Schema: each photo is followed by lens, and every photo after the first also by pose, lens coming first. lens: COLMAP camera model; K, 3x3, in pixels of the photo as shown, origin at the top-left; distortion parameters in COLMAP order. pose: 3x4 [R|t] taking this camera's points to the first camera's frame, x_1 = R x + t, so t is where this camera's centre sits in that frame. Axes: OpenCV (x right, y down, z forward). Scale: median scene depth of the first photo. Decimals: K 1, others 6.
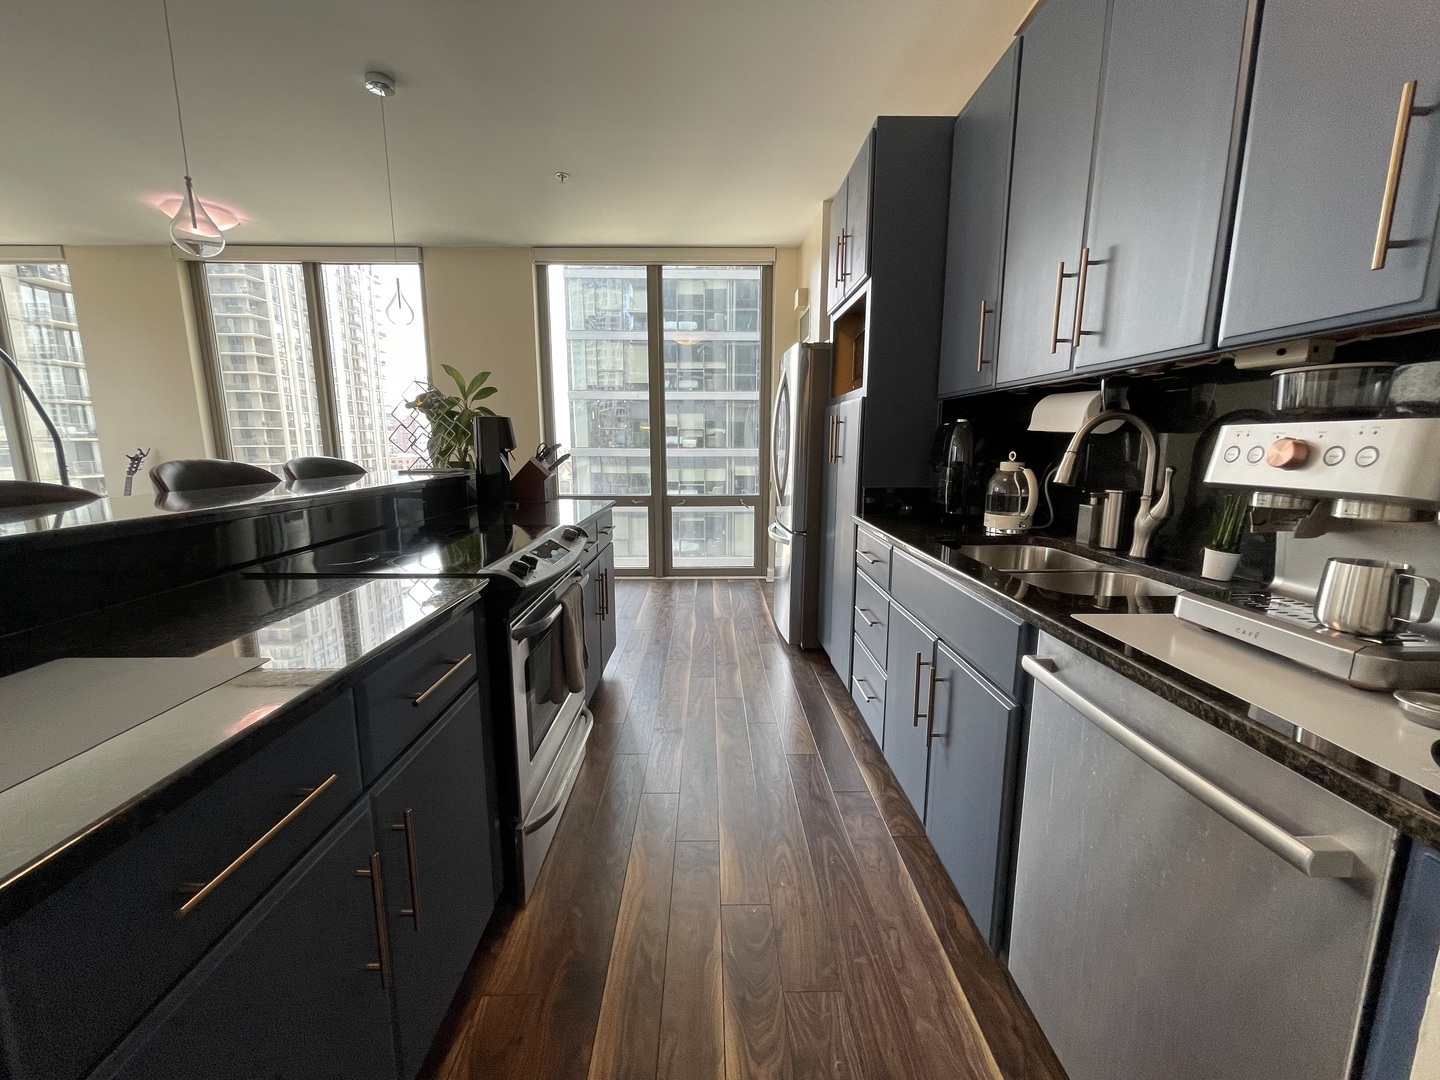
lens RADIAL K [[579.0, 0, 719.1], [0, 579.0, 541.7], [0, 0, 1]] dist [-0.003703, 0.000647]
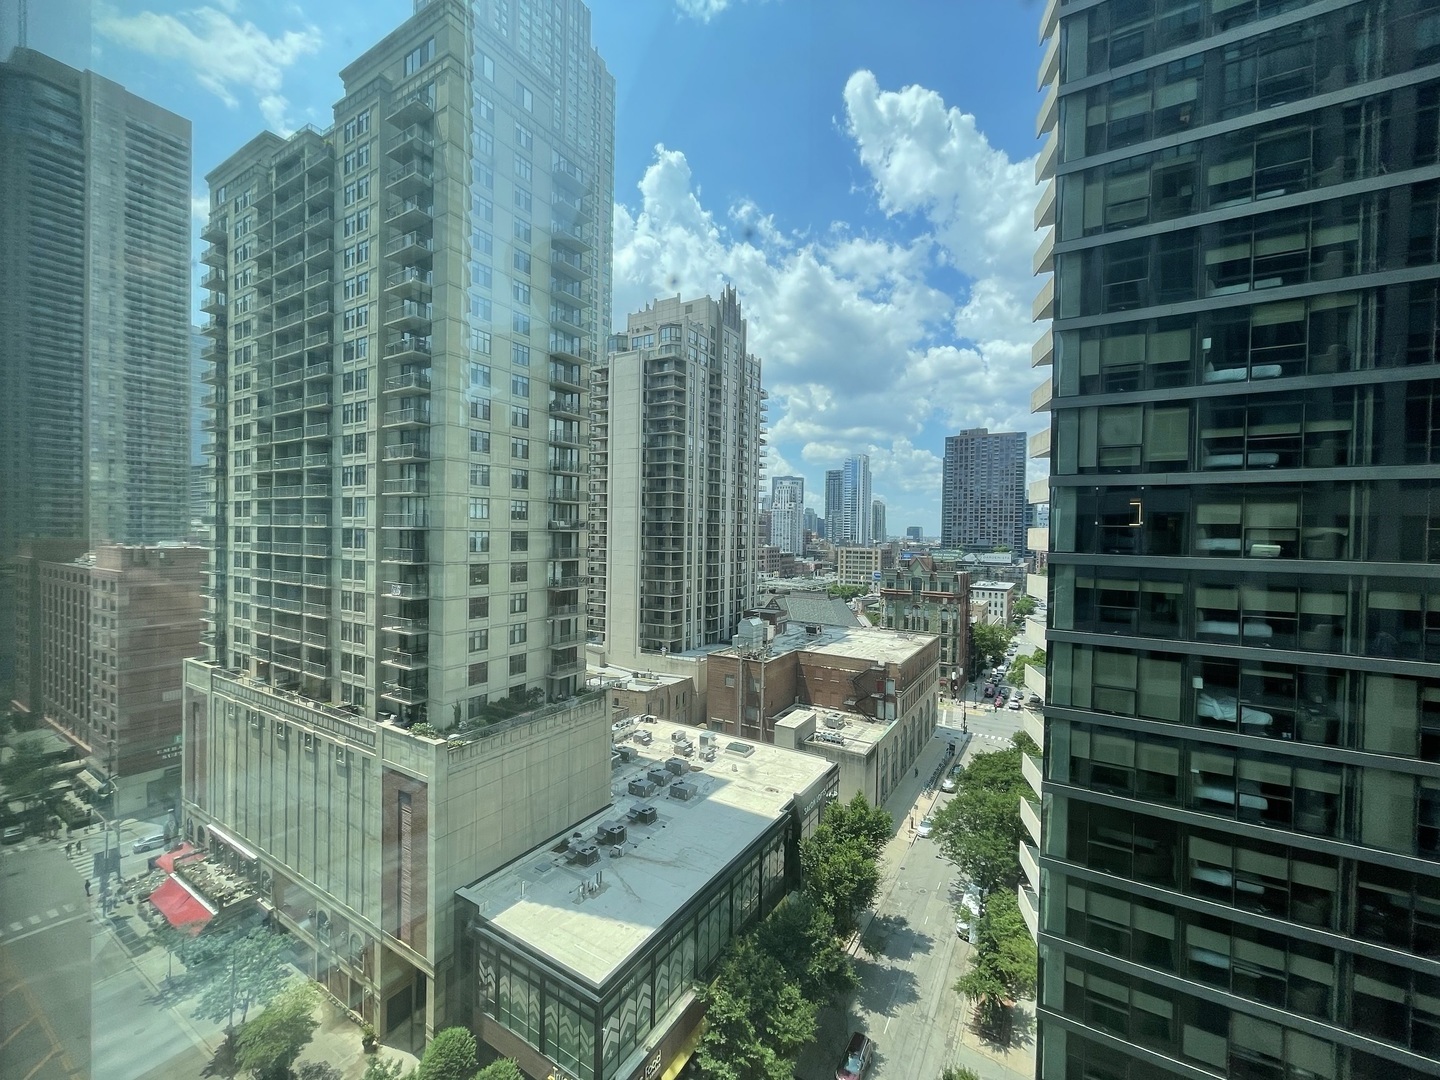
lens RADIAL K [[579.0, 0, 719.2], [0, 579.0, 543.8], [0, 0, 1]] dist [-0.003703, 0.000647]
pose [[0.847691, 0.022929, -0.529994, -1.232845], [-0.105525, 0.986388, -0.126107, -0.205241], [0.519889, 0.162828, 0.838572, 0.955475]]
